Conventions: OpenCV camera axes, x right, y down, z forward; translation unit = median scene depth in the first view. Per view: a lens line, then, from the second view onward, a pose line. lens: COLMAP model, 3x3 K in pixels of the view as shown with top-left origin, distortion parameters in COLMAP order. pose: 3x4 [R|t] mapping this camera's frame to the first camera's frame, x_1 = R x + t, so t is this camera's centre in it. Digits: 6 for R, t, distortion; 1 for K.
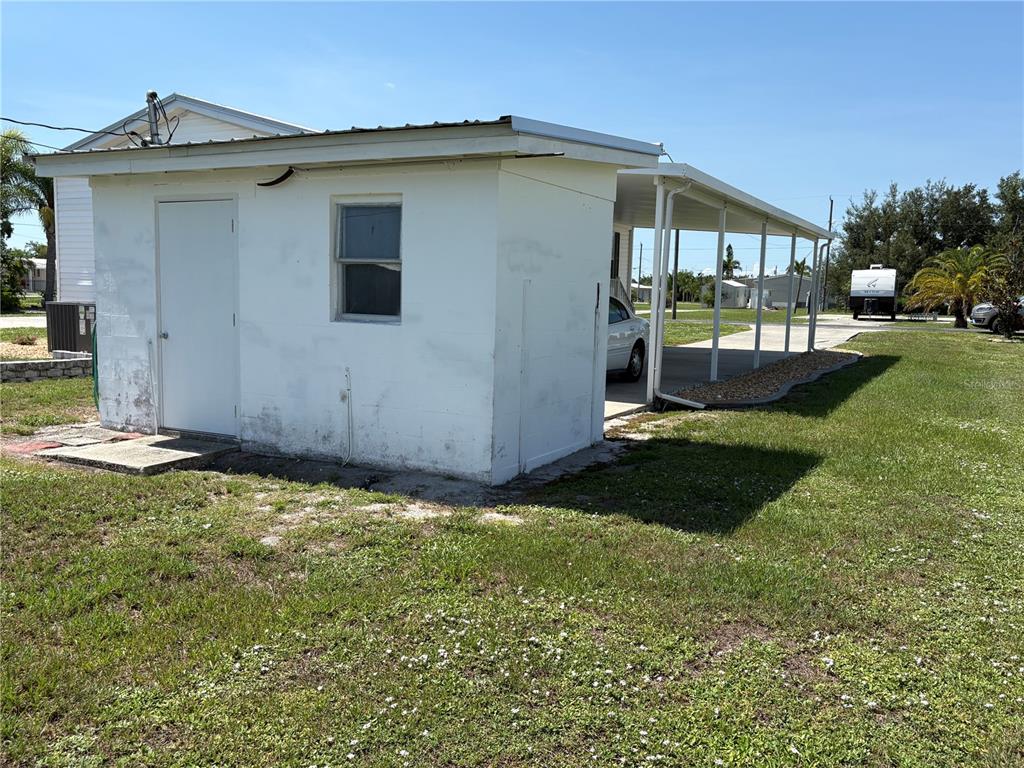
lens RADIAL K [[858.8, 0, 517.4], [0, 858.8, 387.8], [0, 0, 1]] dist [0.062033, -0.069293]
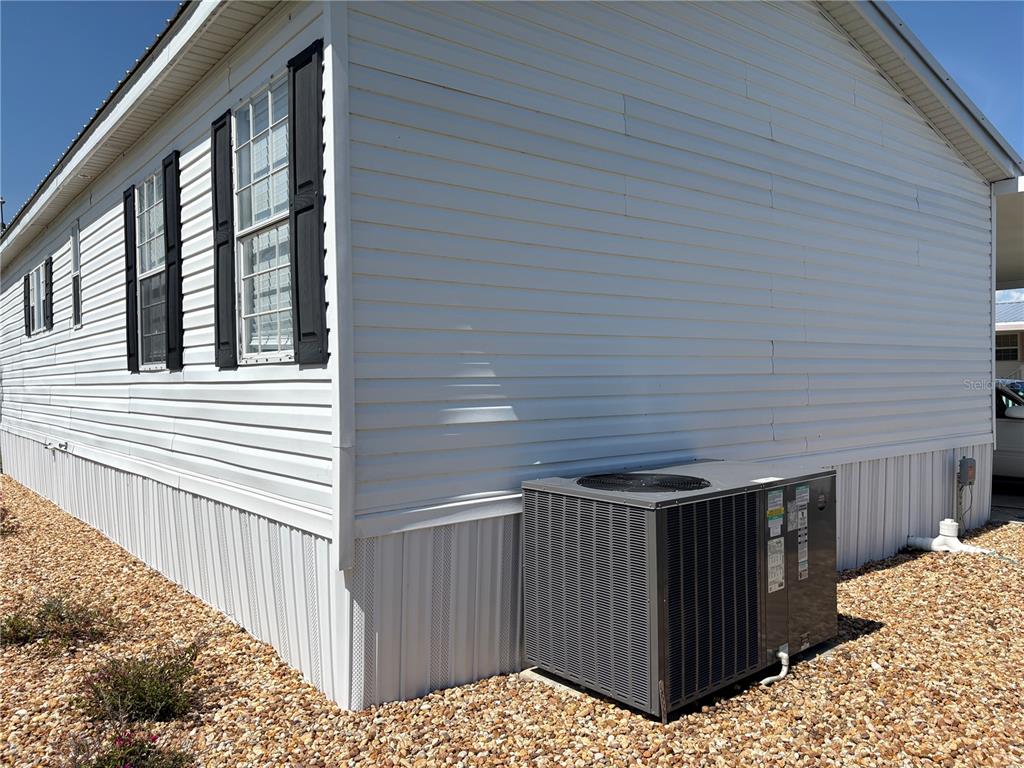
lens RADIAL K [[778.8, 0, 511.0], [0, 778.8, 382.2], [0, 0, 1]] dist [0.056332, -0.045827]
pose [[0.411316, -0.035113, 0.910816, -1.579615], [0.122713, 0.992294, -0.017162, -0.278757], [-0.903194, 0.118828, 0.412456, 1.981349]]
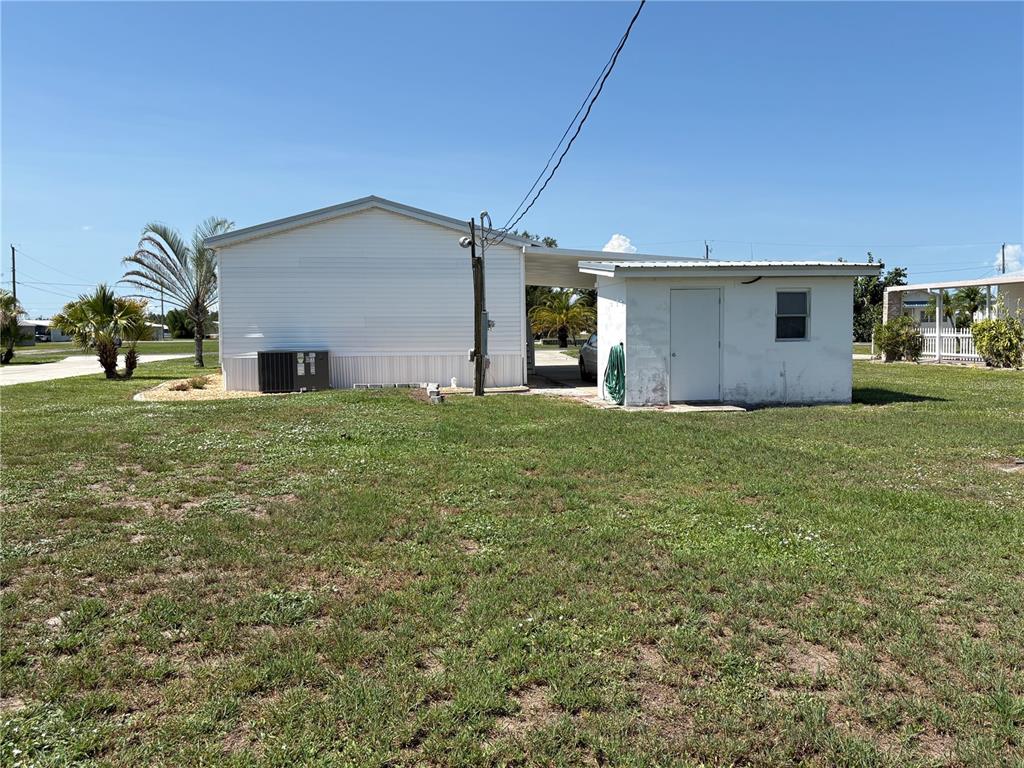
lens RADIAL K [[858.8, 0, 512.2], [0, 858.8, 382.2], [0, 0, 1]] dist [0.062033, -0.069293]
pose [[0.825384, -0.070434, 0.560161, -1.970129], [0.095604, 0.995295, -0.015724, -0.001546], [-0.556418, 0.066532, 0.828235, -0.475894]]
